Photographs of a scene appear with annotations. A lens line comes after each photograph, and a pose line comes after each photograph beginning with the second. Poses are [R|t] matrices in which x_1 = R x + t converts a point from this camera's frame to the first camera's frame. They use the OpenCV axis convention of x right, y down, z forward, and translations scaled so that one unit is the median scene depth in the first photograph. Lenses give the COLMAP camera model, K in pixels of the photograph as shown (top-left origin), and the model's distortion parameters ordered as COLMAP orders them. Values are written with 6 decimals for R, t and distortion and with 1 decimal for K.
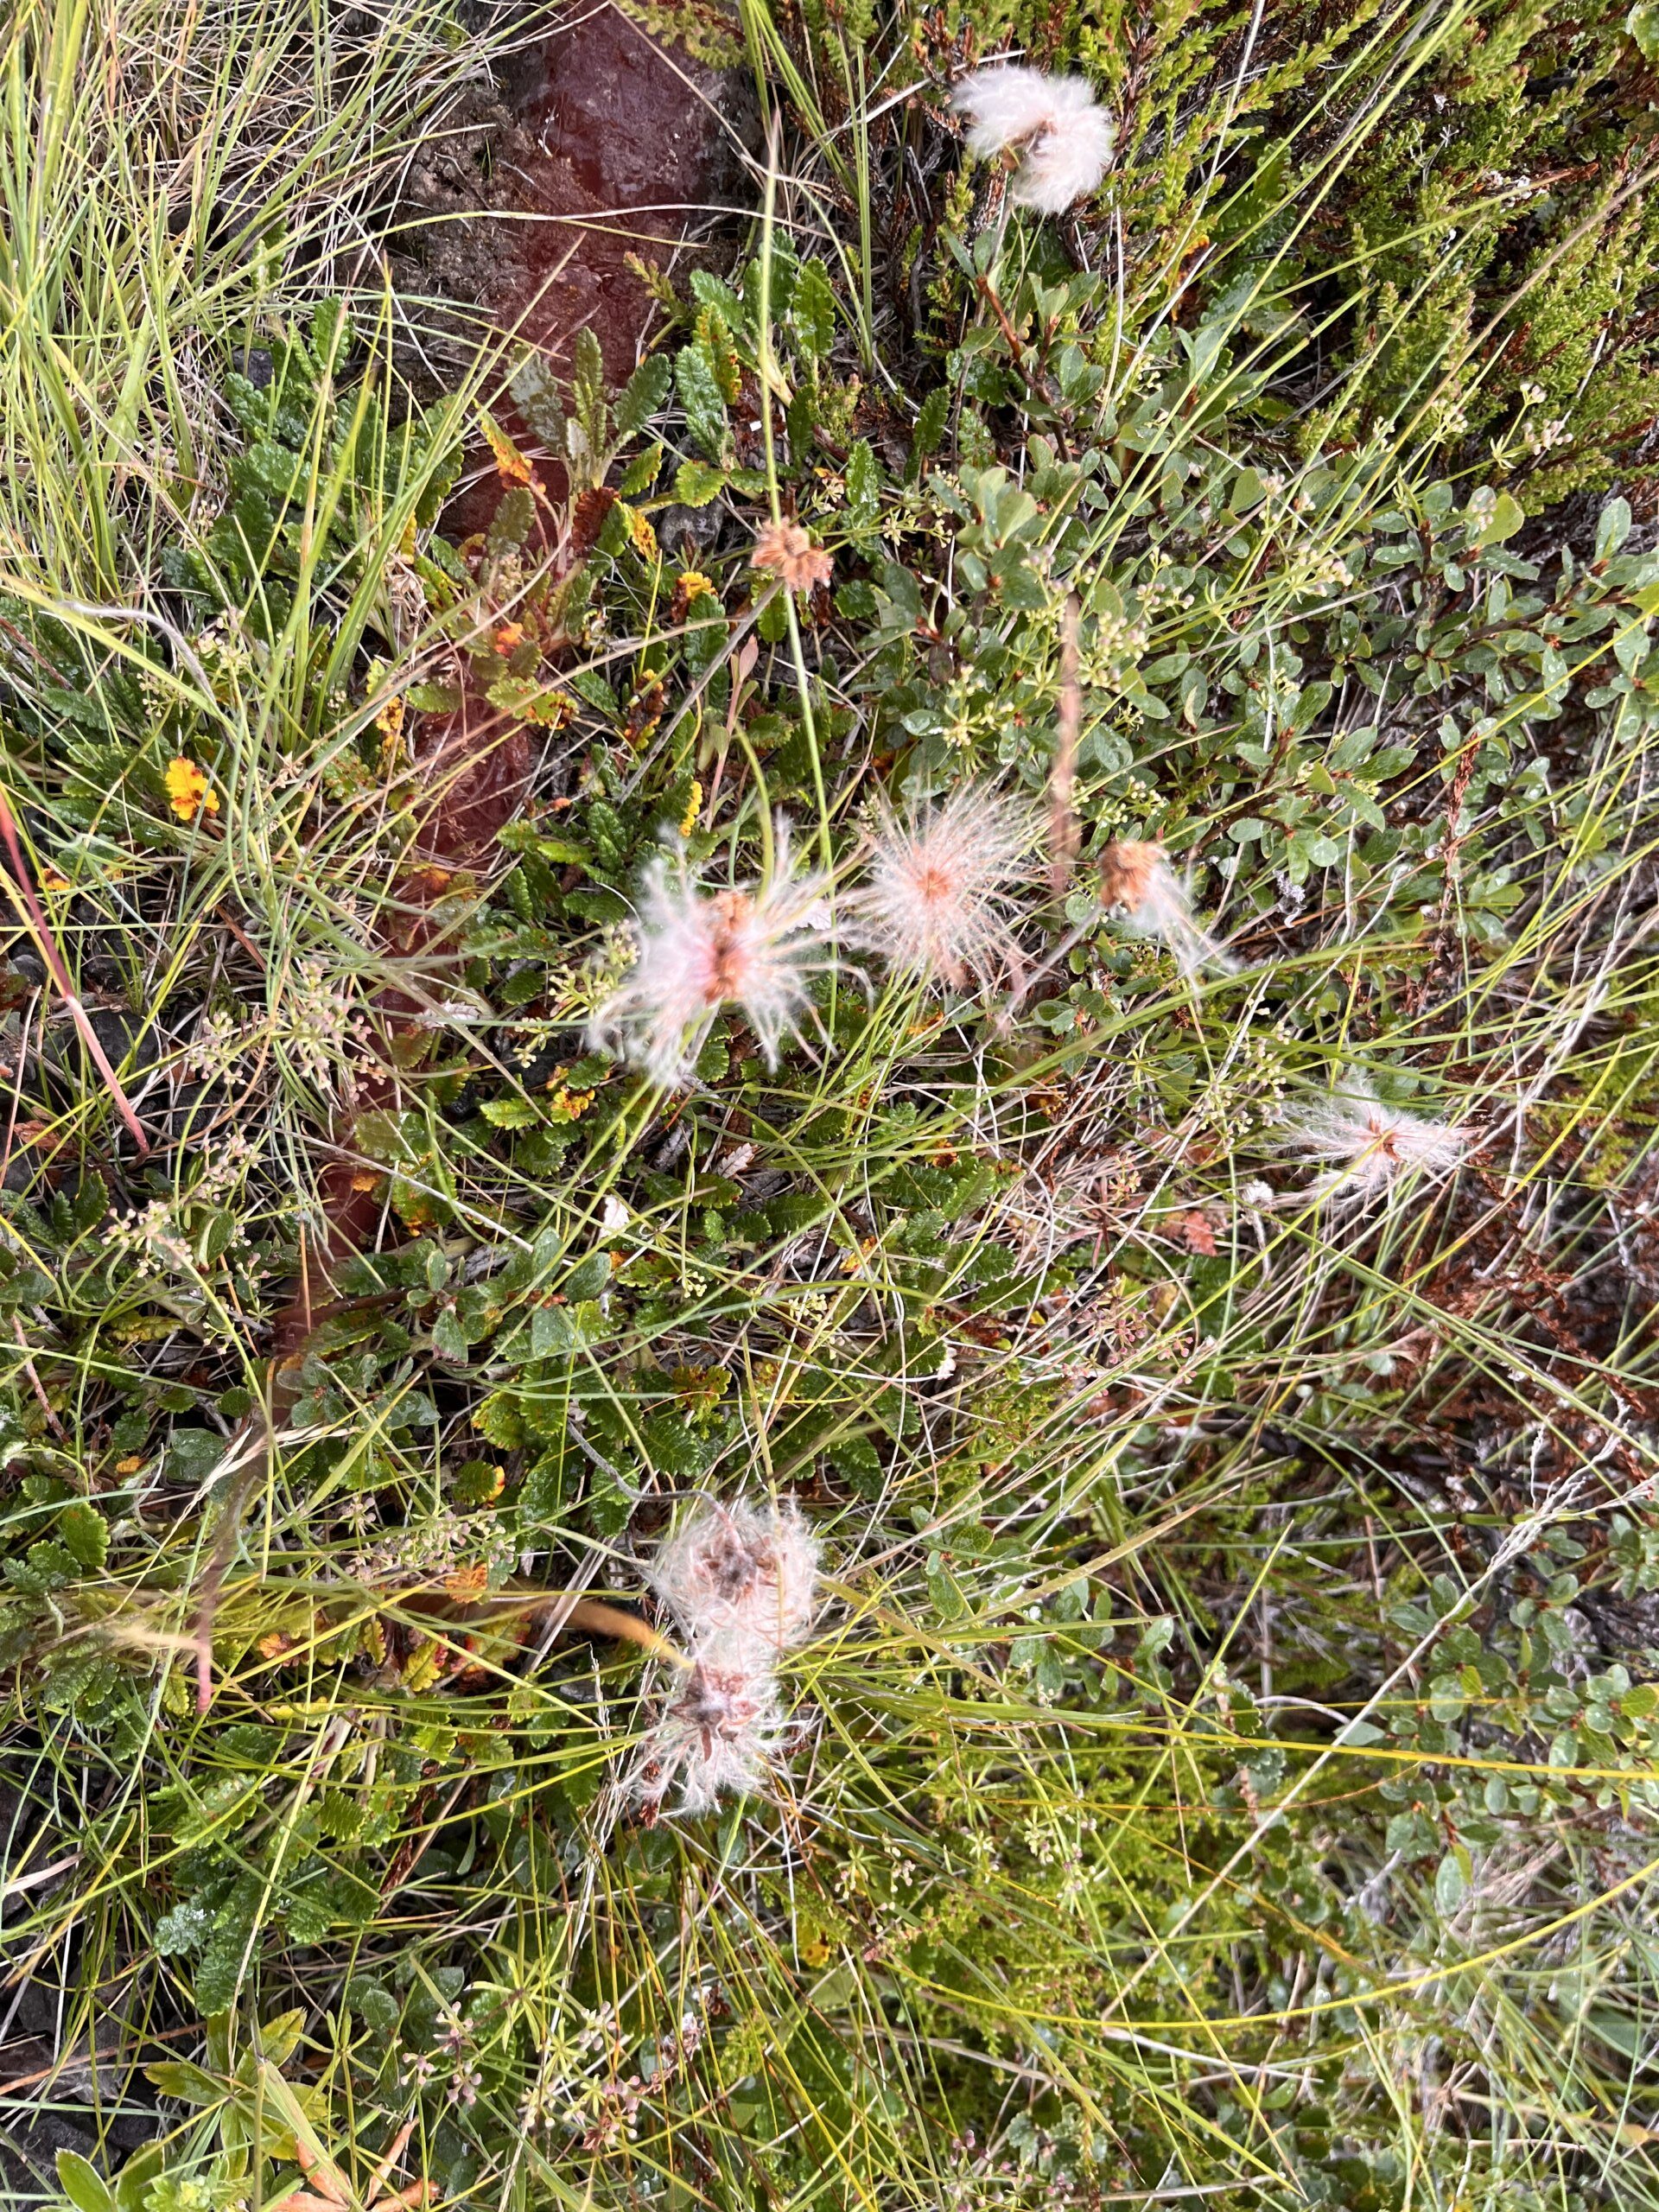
lens RADIAL K [[1663.1, 0, 835.7], [0, 1663.1, 1112.6], [0, 0, 1]] dist [0.047126, -0.043526]
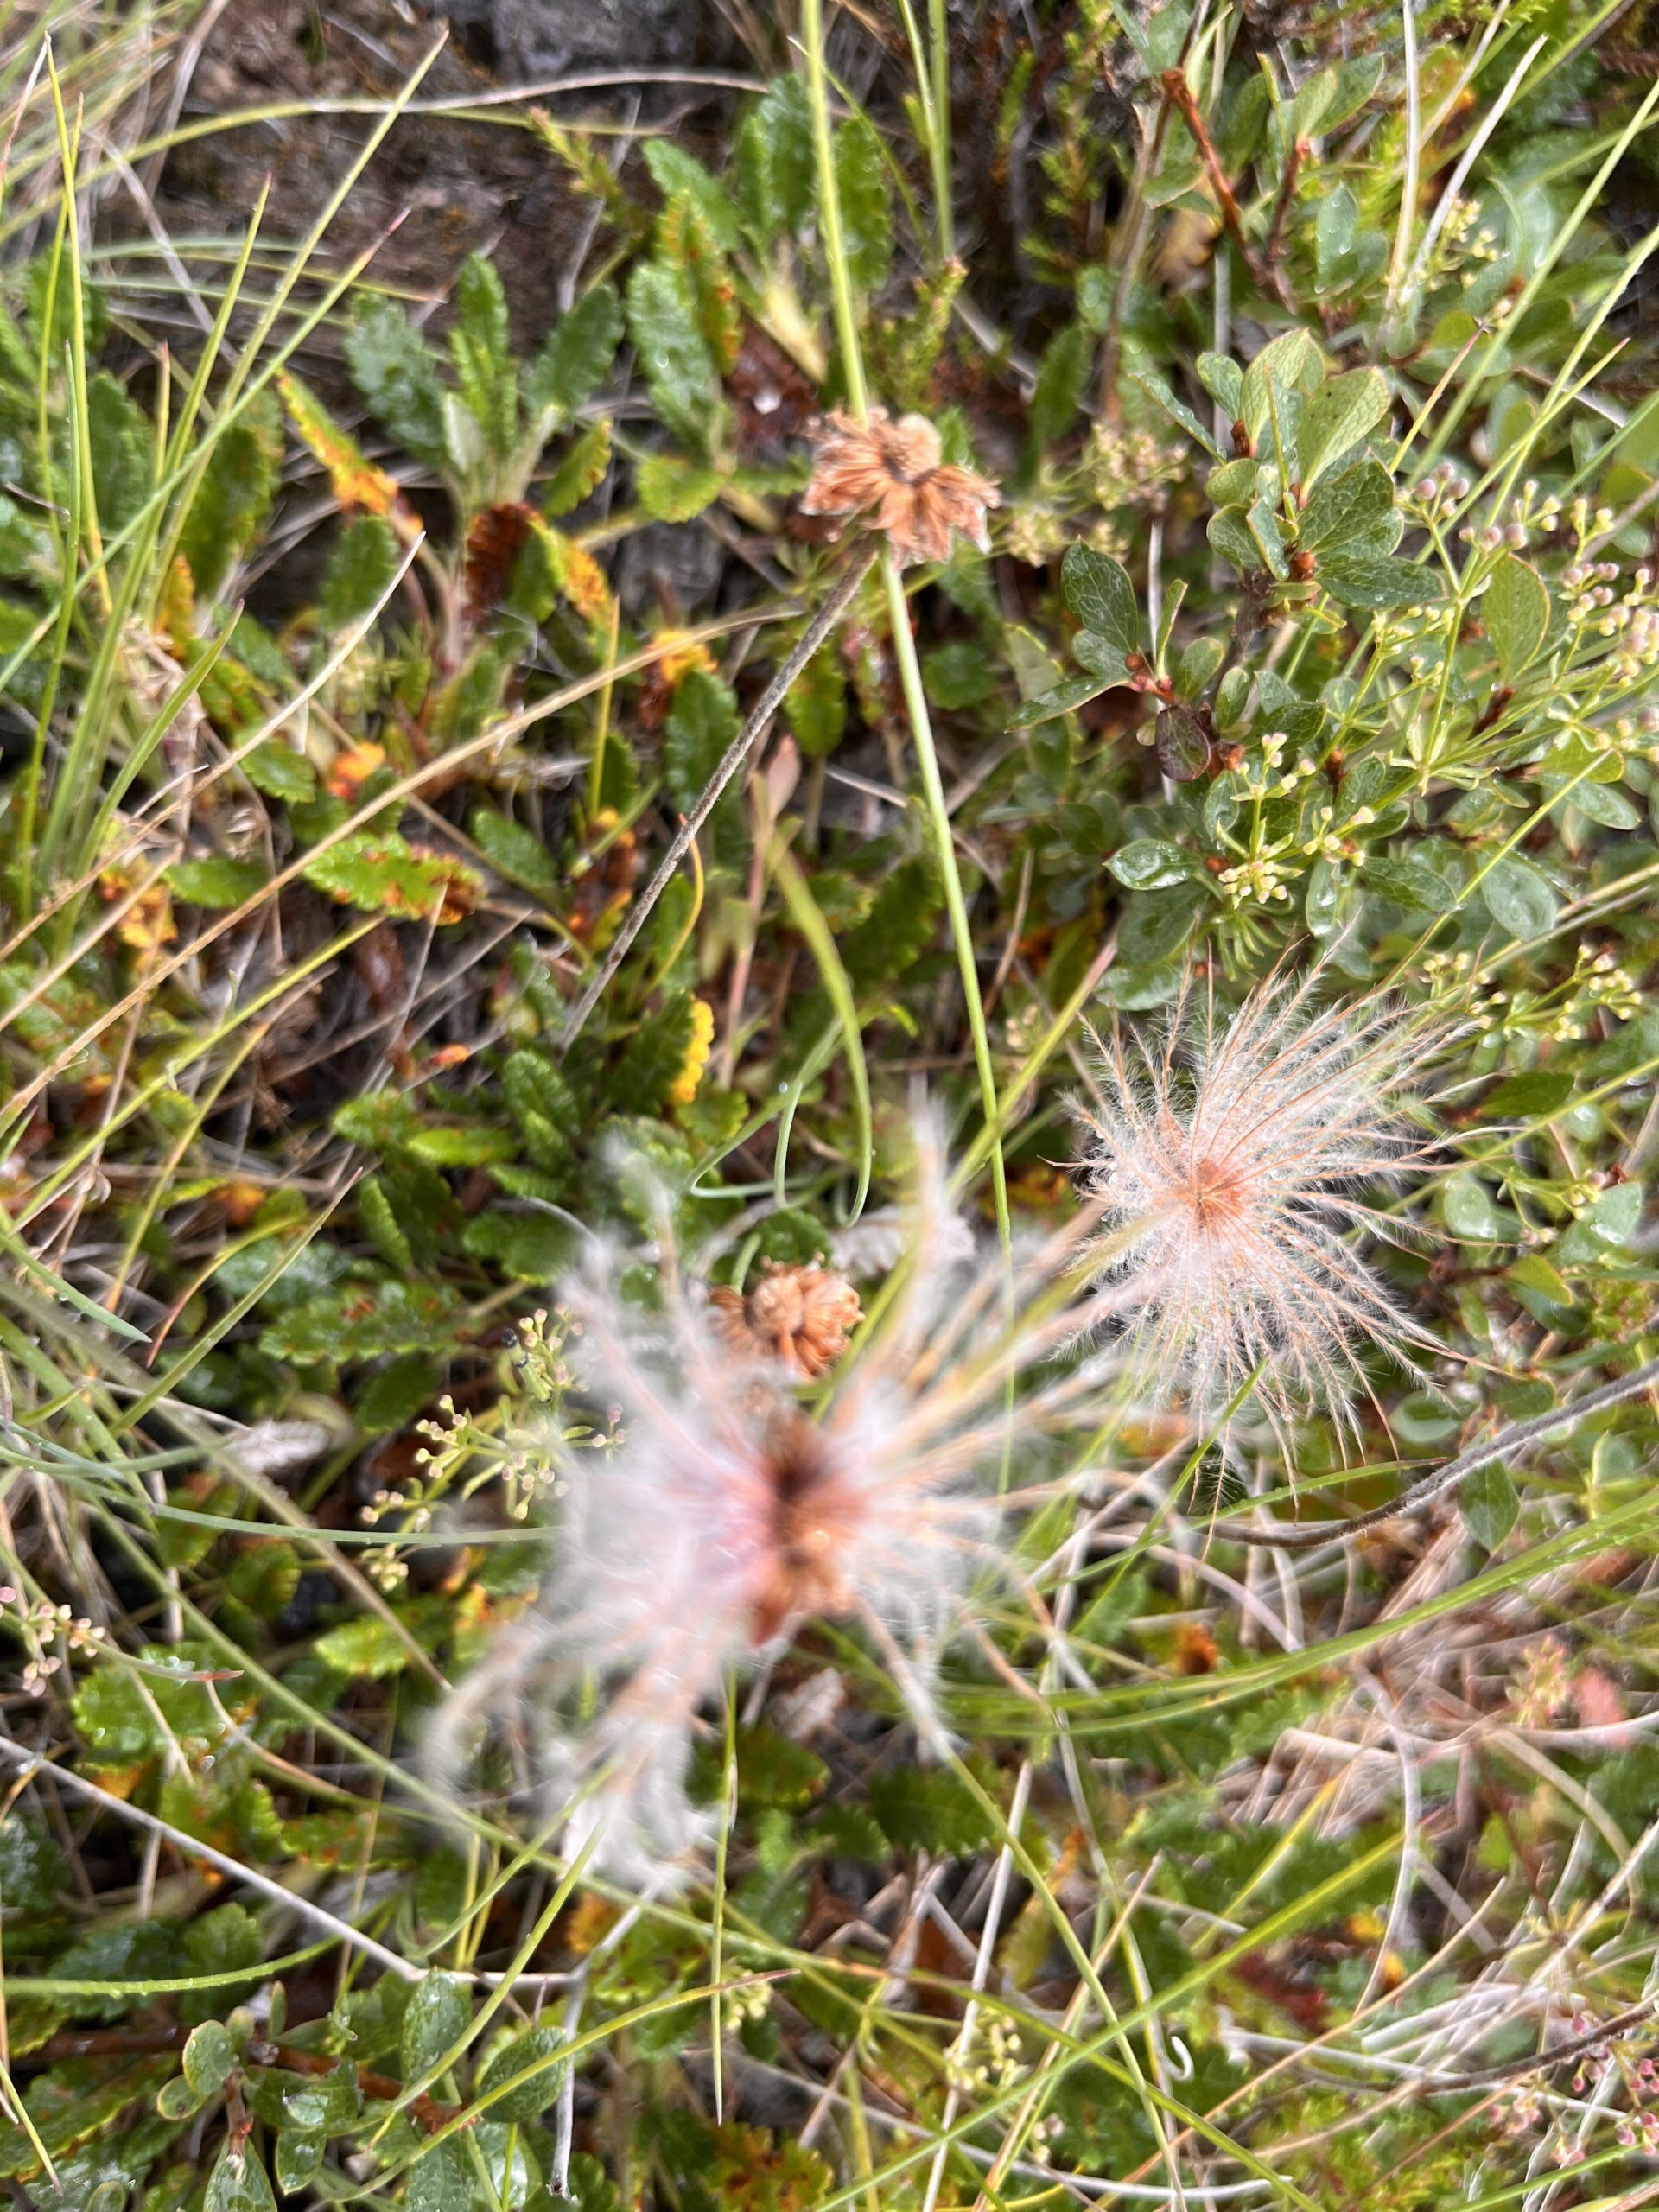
lens RADIAL K [[1663.1, 0, 835.7], [0, 1663.1, 1112.6], [0, 0, 1]] dist [0.047126, -0.043526]
pose [[0.998164, -0.060246, -0.006187, -0.036943], [0.059299, 0.992988, -0.102268, -0.101487], [0.012305, 0.101714, 0.994738, 0.451366]]
